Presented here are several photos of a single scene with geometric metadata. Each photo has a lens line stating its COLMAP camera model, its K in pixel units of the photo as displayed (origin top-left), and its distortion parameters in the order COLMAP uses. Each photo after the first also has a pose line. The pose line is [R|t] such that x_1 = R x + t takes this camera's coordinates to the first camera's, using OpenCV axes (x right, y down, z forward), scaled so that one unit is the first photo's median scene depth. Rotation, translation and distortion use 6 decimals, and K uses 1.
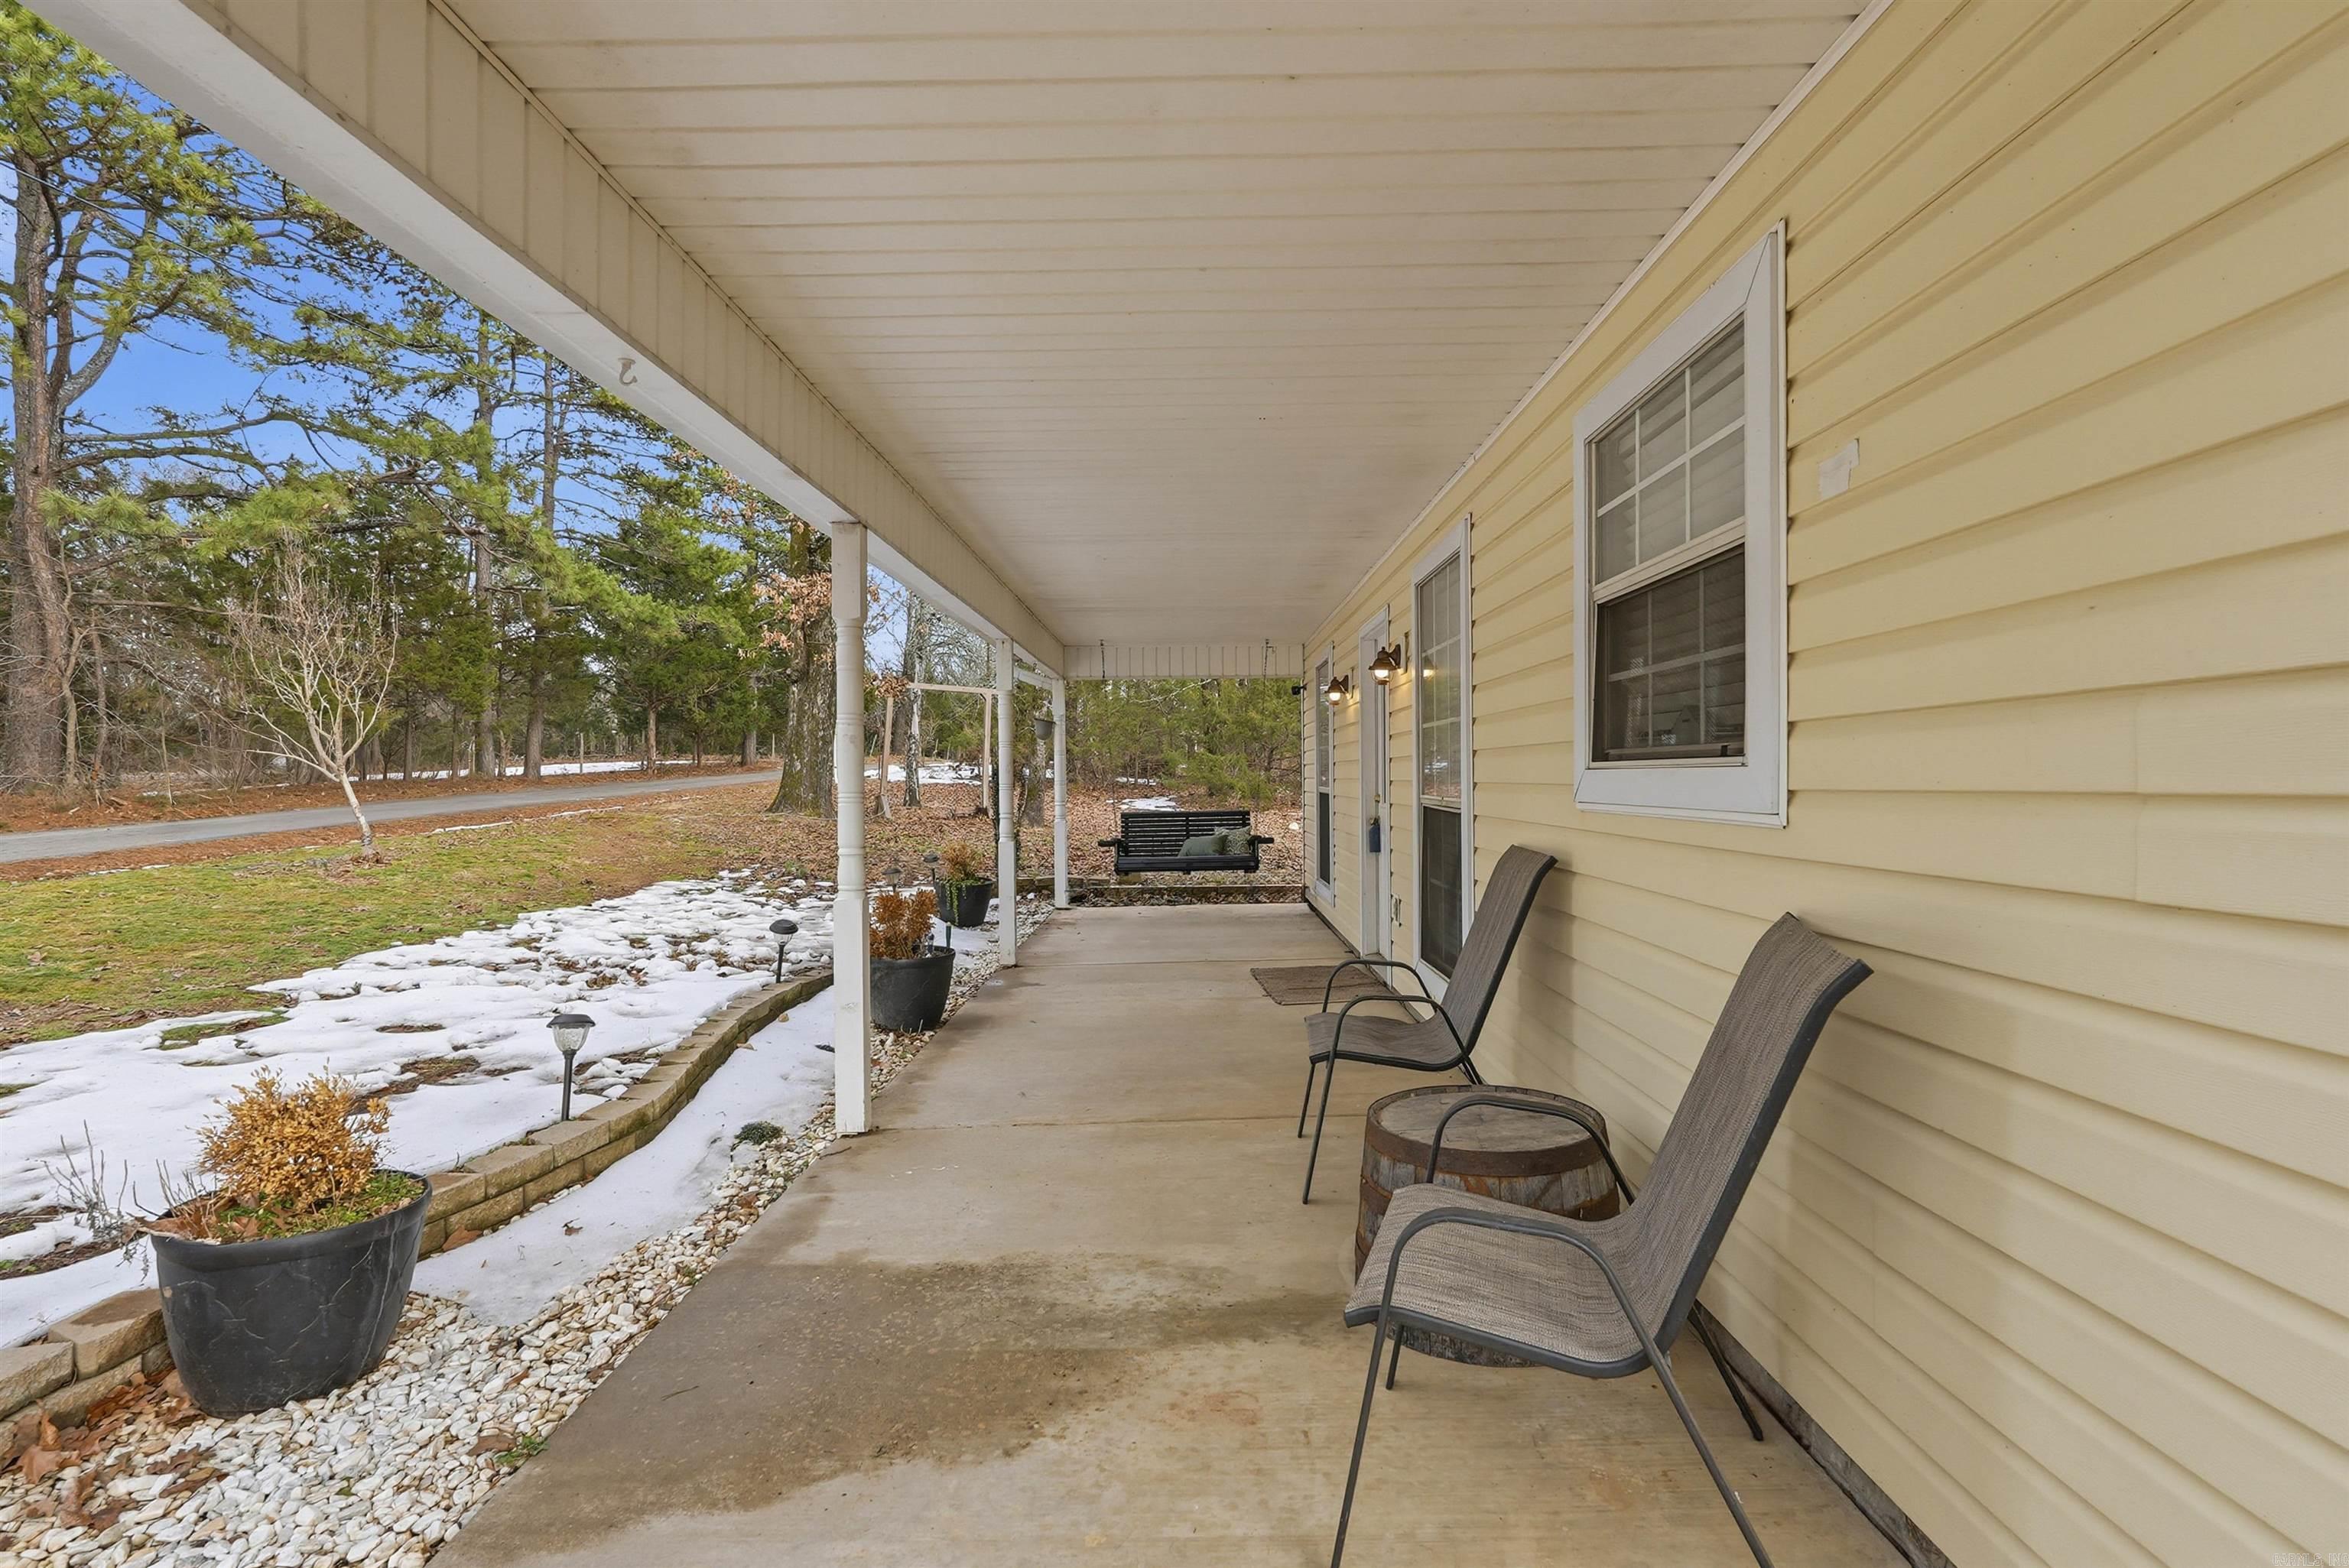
lens RADIAL K [[1122.5, 0, 1176.3], [0, 1122.5, 775.9], [0, 0, 1]] dist [-0.002534, 0.000159]
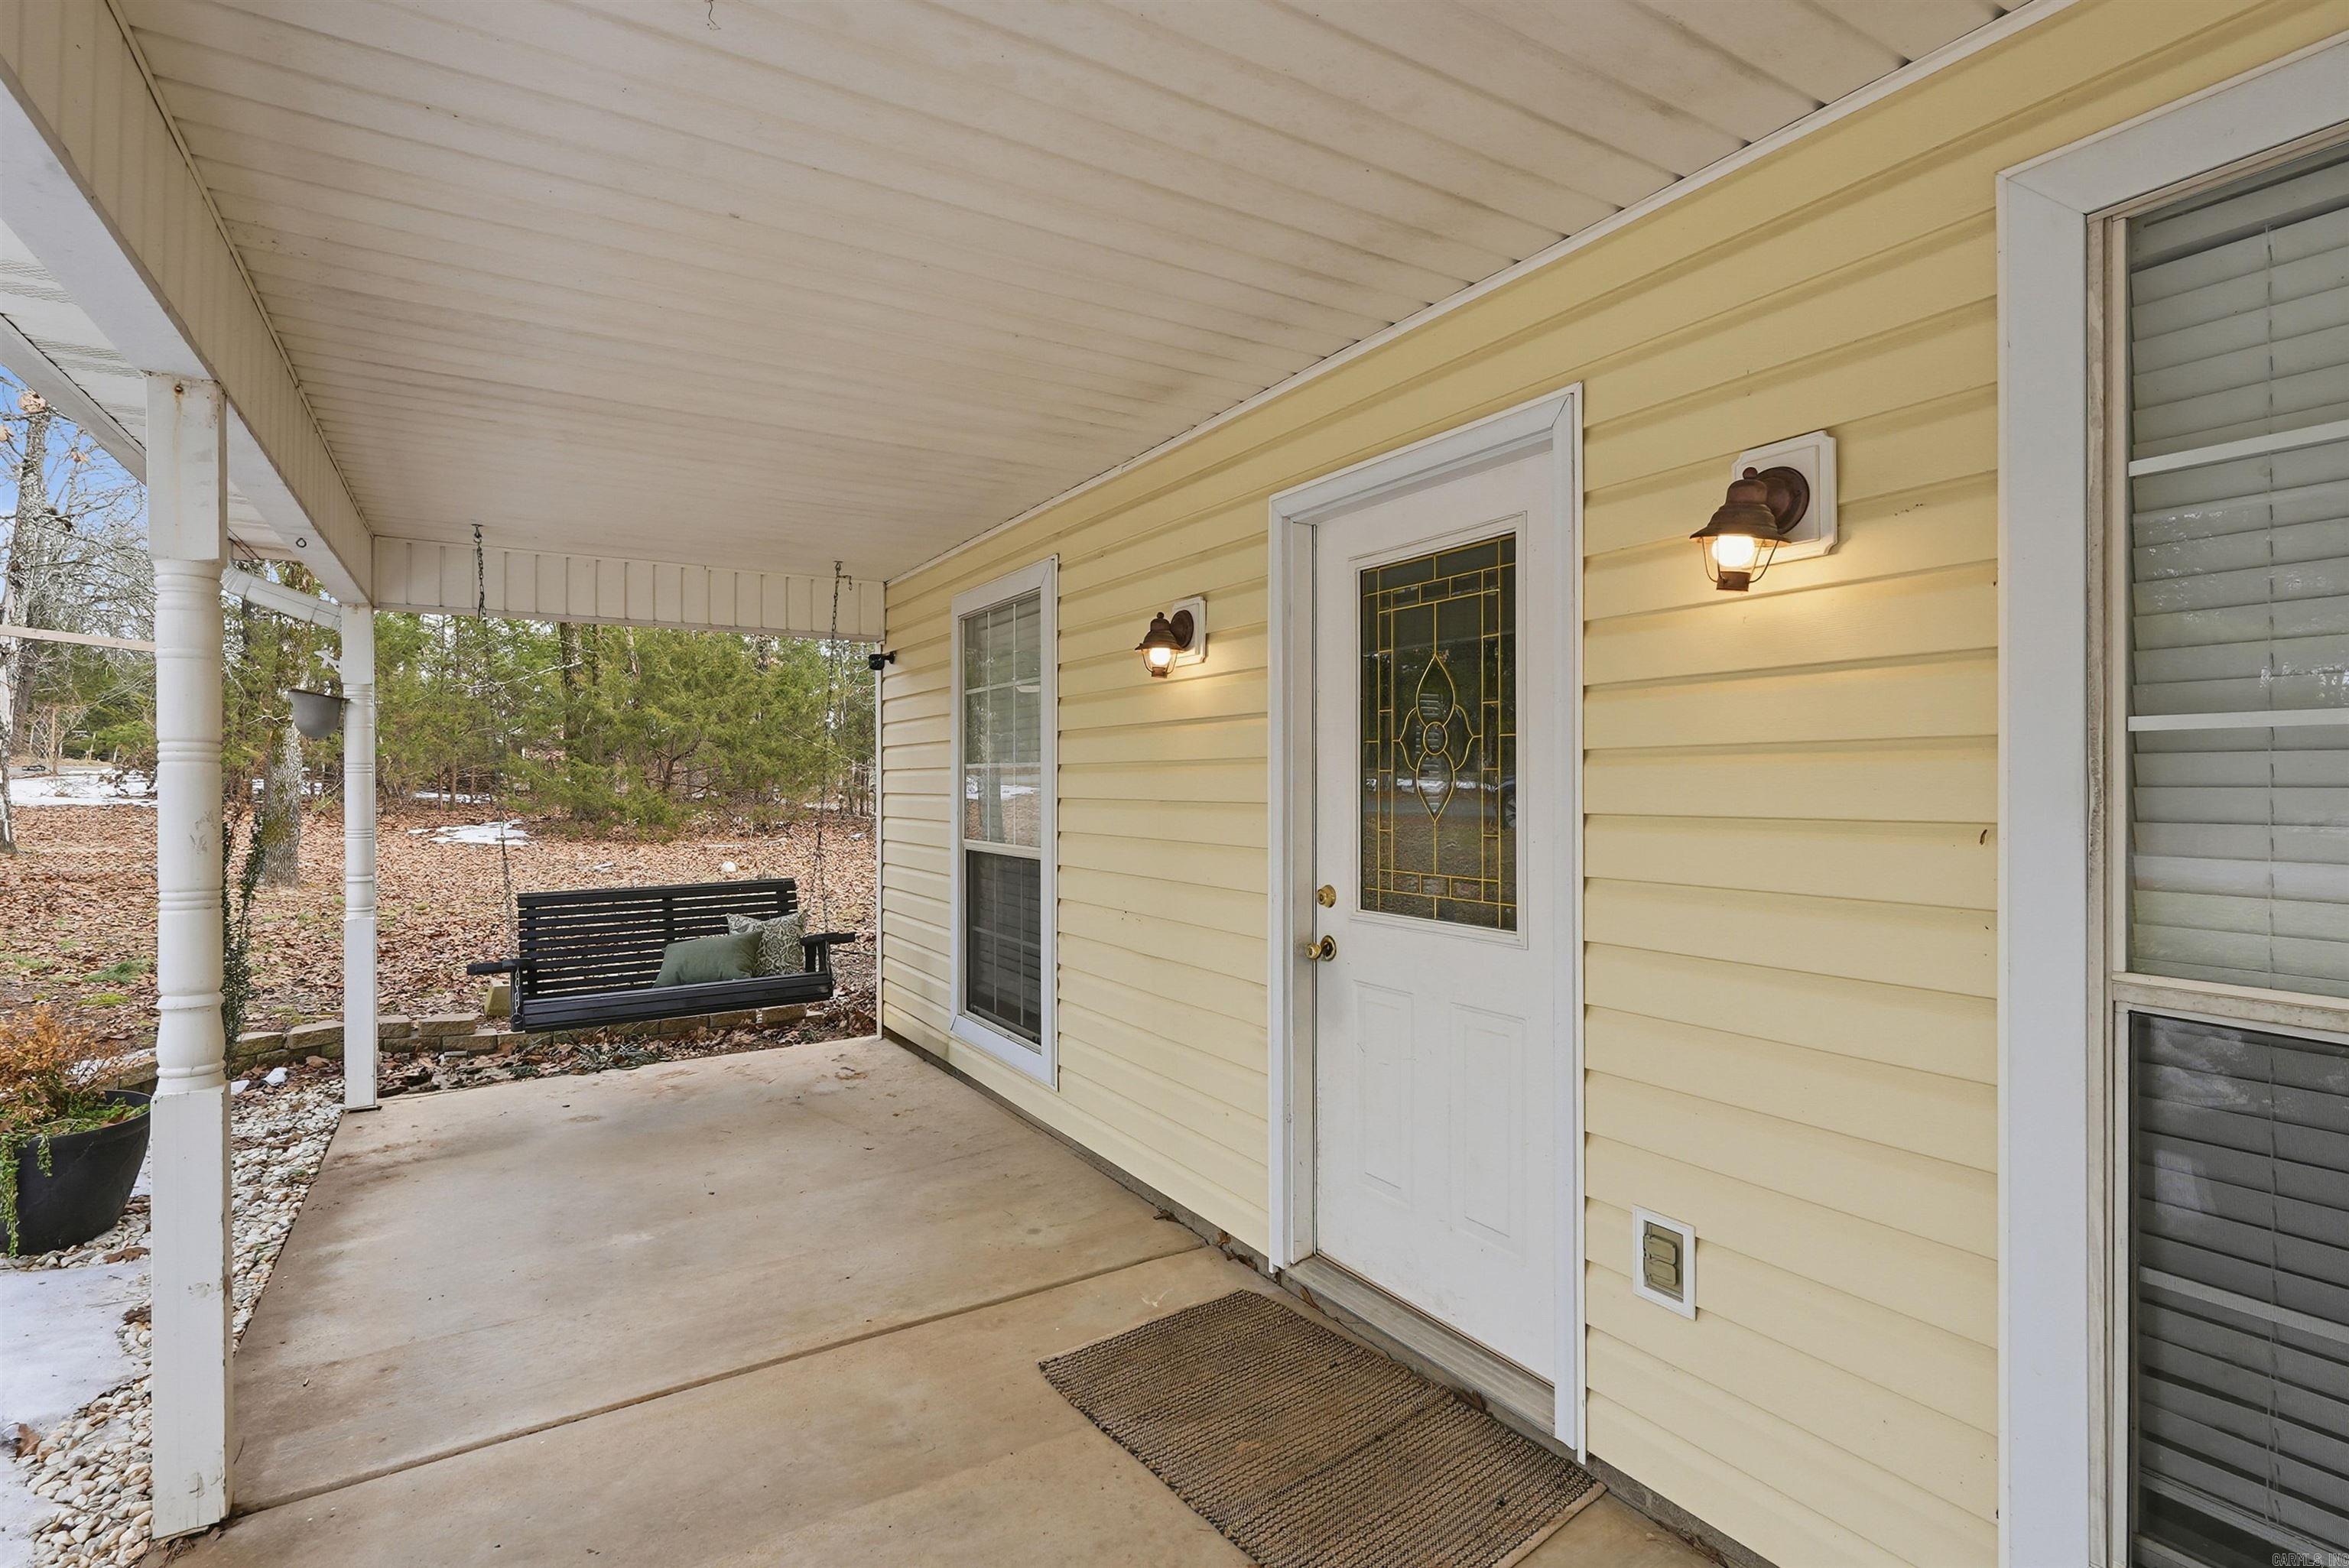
lens RADIAL K [[1122.5, 0, 1173.5], [0, 1122.5, 788.4], [0, 0, 1]] dist [-0.002534, 0.000159]
pose [[0.851151, 0.002342, 0.524915, -0.060376], [-0.003719, 0.999992, 0.001569, -0.014605], [-0.524907, -0.003288, 0.851153, 0.435761]]
